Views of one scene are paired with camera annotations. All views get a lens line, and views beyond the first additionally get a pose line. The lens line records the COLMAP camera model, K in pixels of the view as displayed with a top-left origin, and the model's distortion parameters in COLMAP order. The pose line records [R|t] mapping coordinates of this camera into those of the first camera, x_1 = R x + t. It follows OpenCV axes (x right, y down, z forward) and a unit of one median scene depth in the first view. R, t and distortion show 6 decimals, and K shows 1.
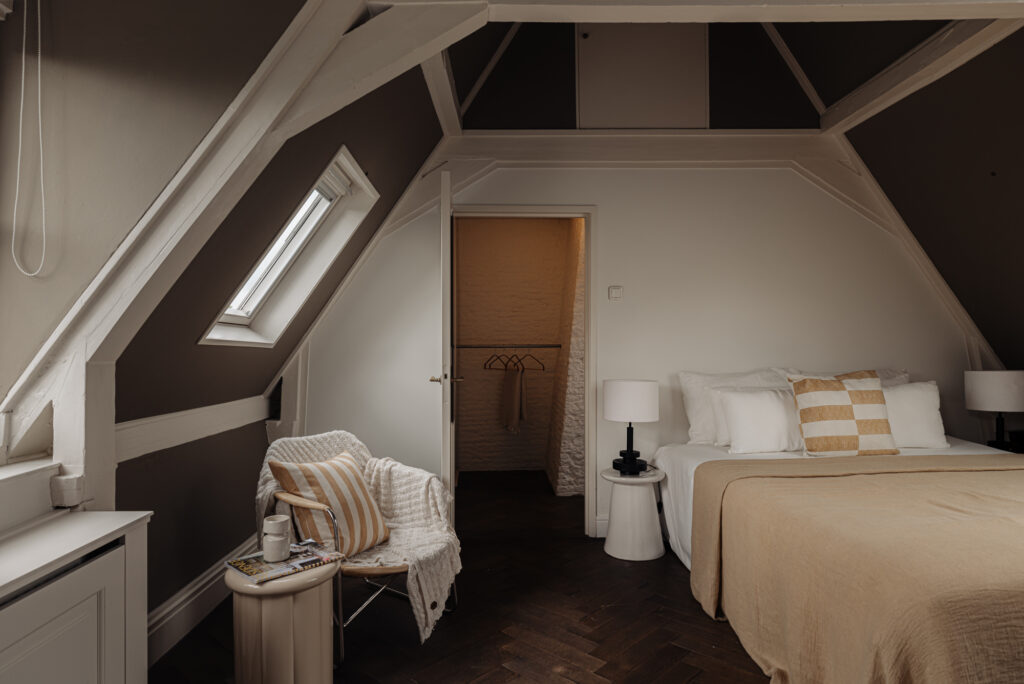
lens RADIAL K [[616.8, 0, 496.3], [0, 616.8, 347.3], [0, 0, 1]] dist [0.014440, -0.009960]
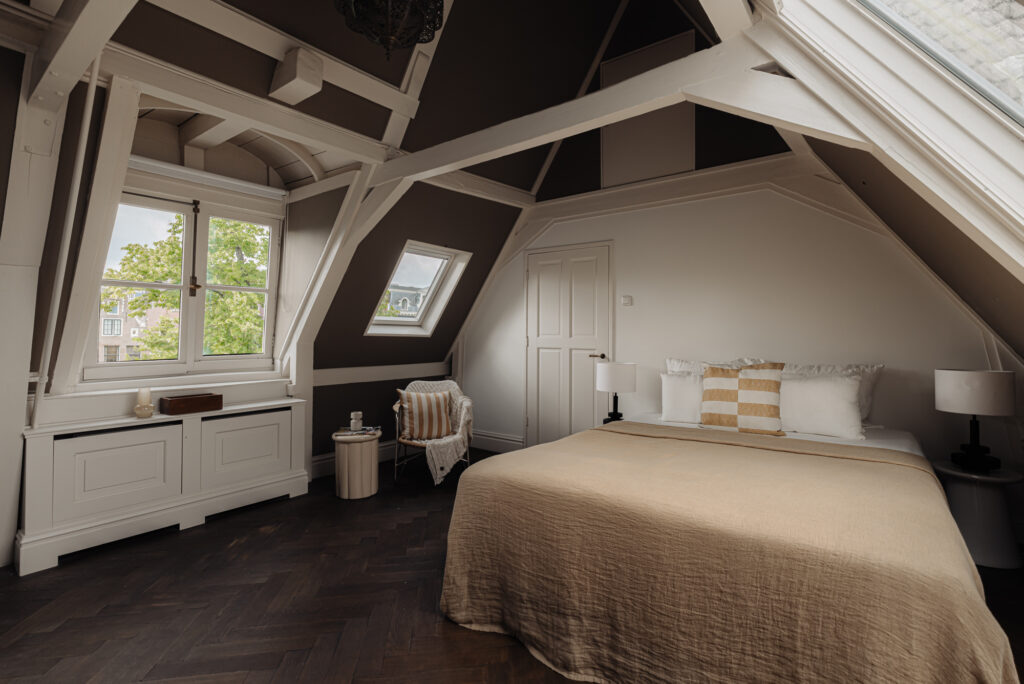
lens RADIAL K [[474.0, 0, 511.0], [0, 474.0, 346.7], [0, 0, 1]] dist [-0.014506, 0.000710]
pose [[0.774991, 0.027125, -0.631390, 0.801693], [-0.006504, 0.999368, 0.034950, -0.022719], [0.631939, -0.022979, 0.774677, -0.007777]]
